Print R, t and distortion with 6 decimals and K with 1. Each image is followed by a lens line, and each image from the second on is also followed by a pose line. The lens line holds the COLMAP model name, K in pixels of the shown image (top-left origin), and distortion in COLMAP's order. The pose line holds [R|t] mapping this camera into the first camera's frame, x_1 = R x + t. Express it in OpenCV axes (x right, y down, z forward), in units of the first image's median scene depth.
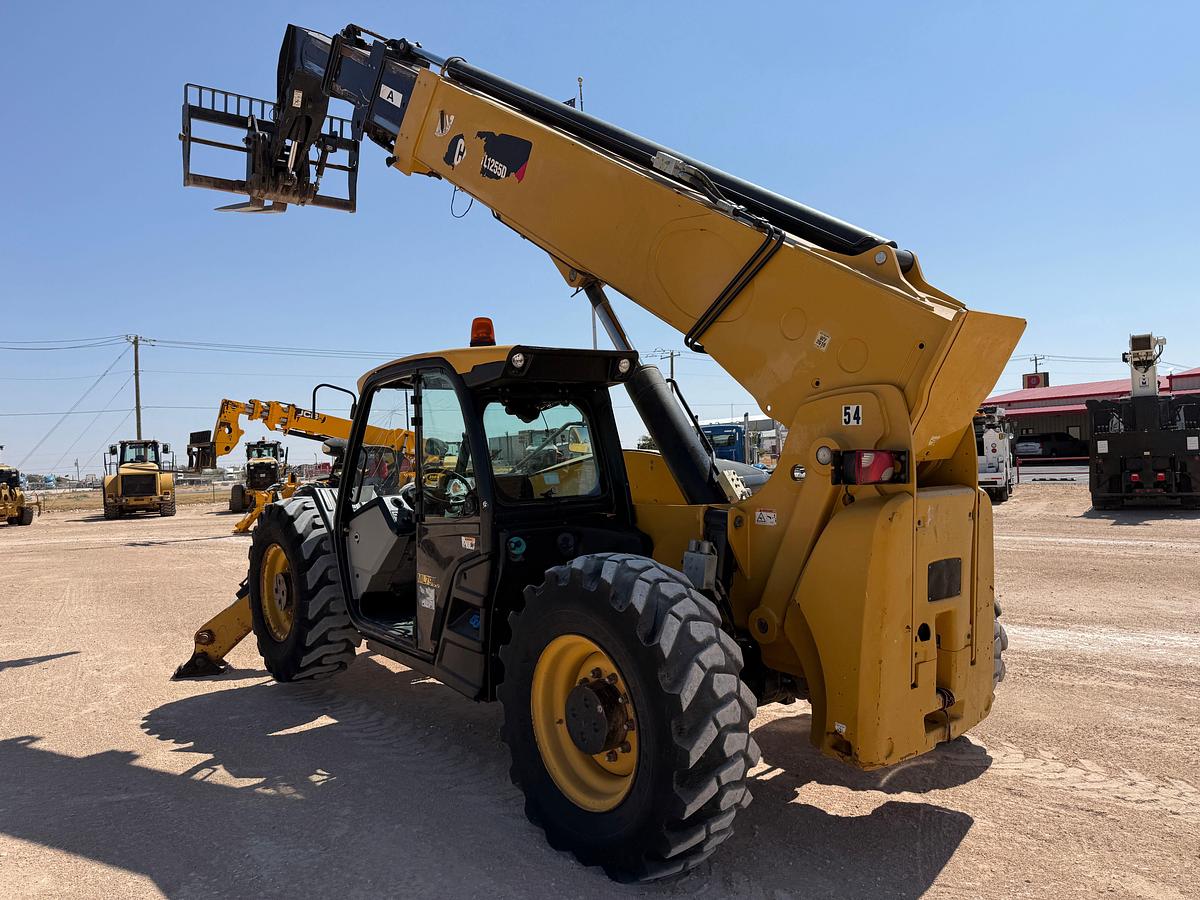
lens RADIAL K [[826.9, 0, 601.1], [0, 826.9, 437.5], [0, 0, 1]] dist [0.058400, -0.059281]
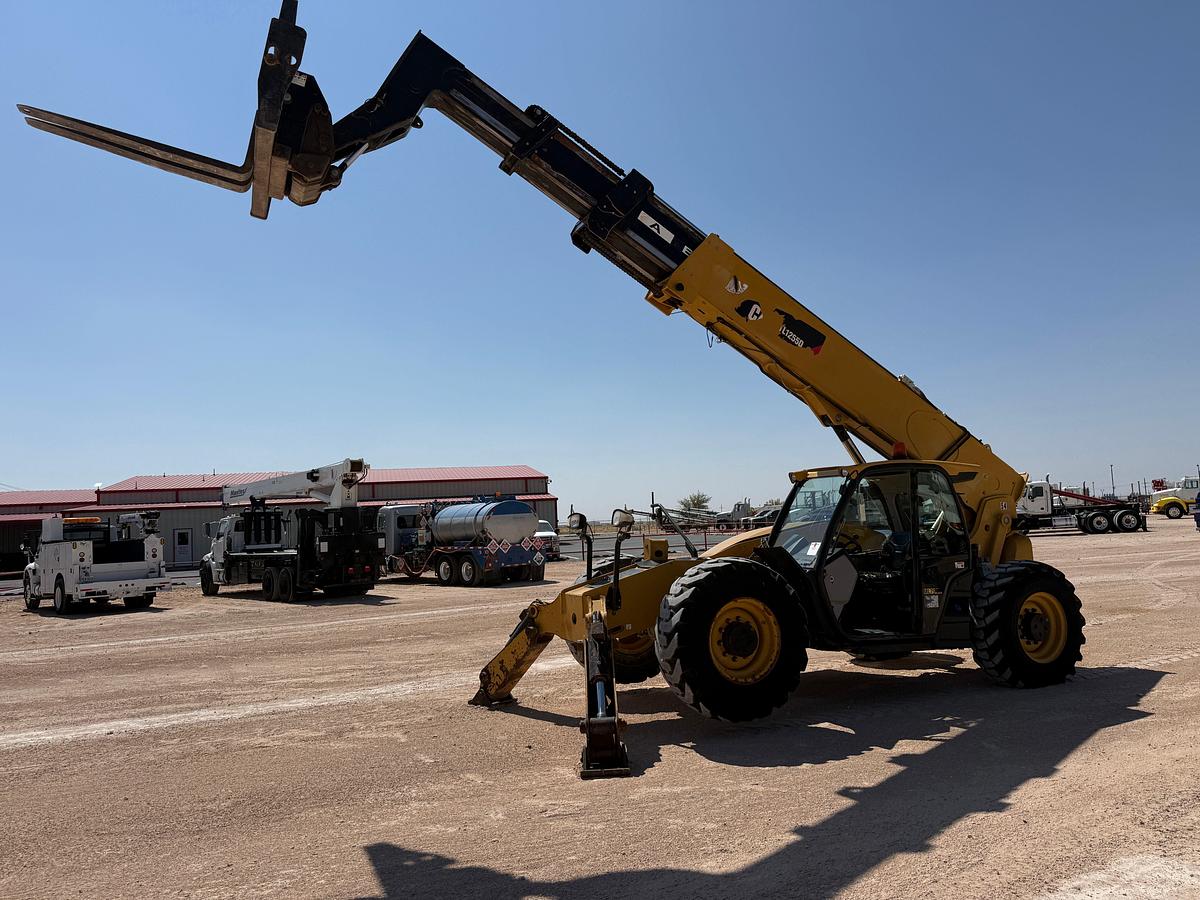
lens RADIAL K [[826.9, 0, 594.3], [0, 826.9, 425.9], [0, 0, 1]] dist [0.058400, -0.059281]
pose [[0.286455, 0.136571, 0.948310, -1.684074], [0.009749, 0.989322, -0.145422, 0.060868], [-0.958044, 0.050902, 0.282065, 0.926079]]
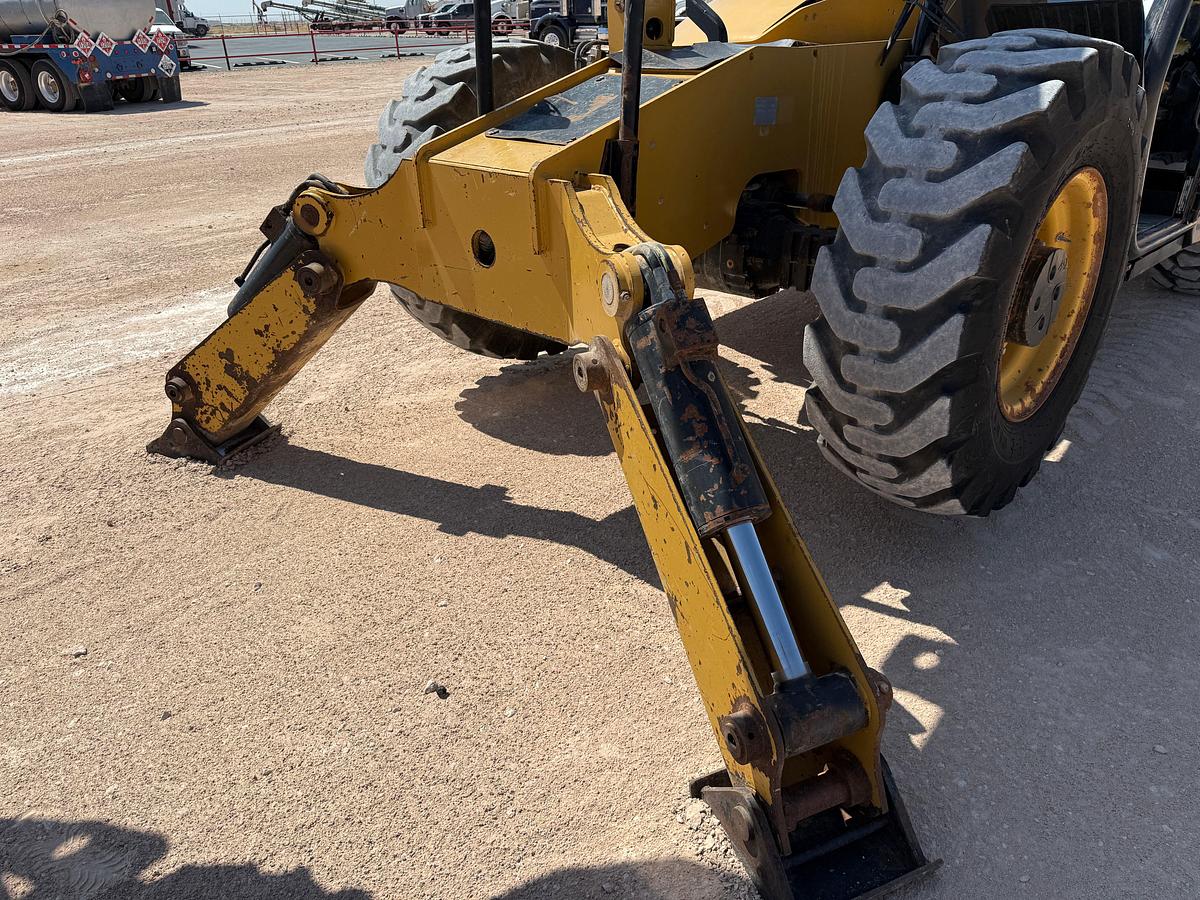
lens RADIAL K [[867.2, 0, 606.2], [0, 867.2, 460.7], [0, 0, 1]] dist [0.009787, -0.011883]
pose [[-0.091747, -0.422438, 0.901737, -0.820372], [0.003778, 0.905402, 0.424539, 0.086193], [-0.995775, 0.042357, -0.081472, 1.330833]]
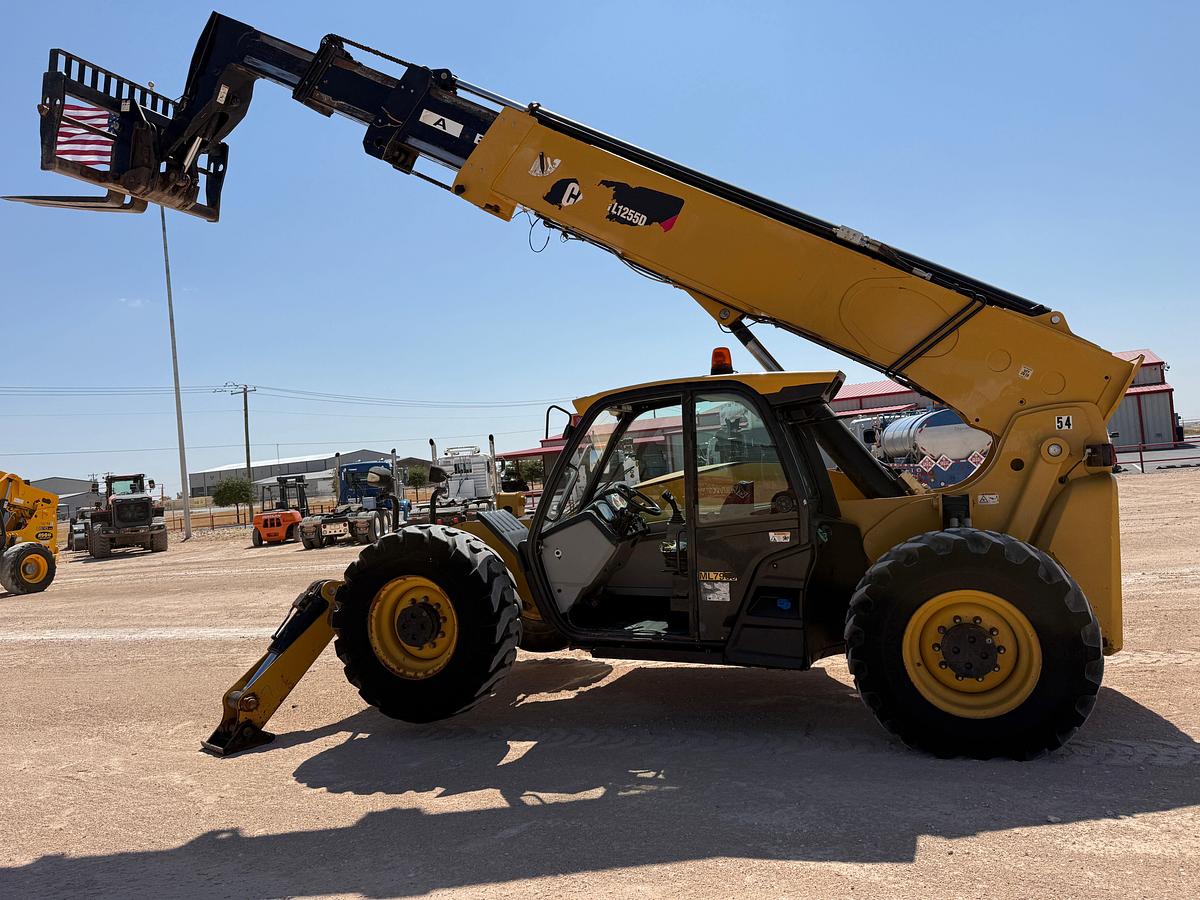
lens RADIAL K [[826.9, 0, 590.4], [0, 826.9, 427.6], [0, 0, 1]] dist [0.058400, -0.059281]
pose [[0.862606, -0.006343, 0.505837, -0.740392], [0.036979, 0.998037, -0.050546, 0.016470], [-0.504524, 0.062306, 0.861147, 0.080331]]
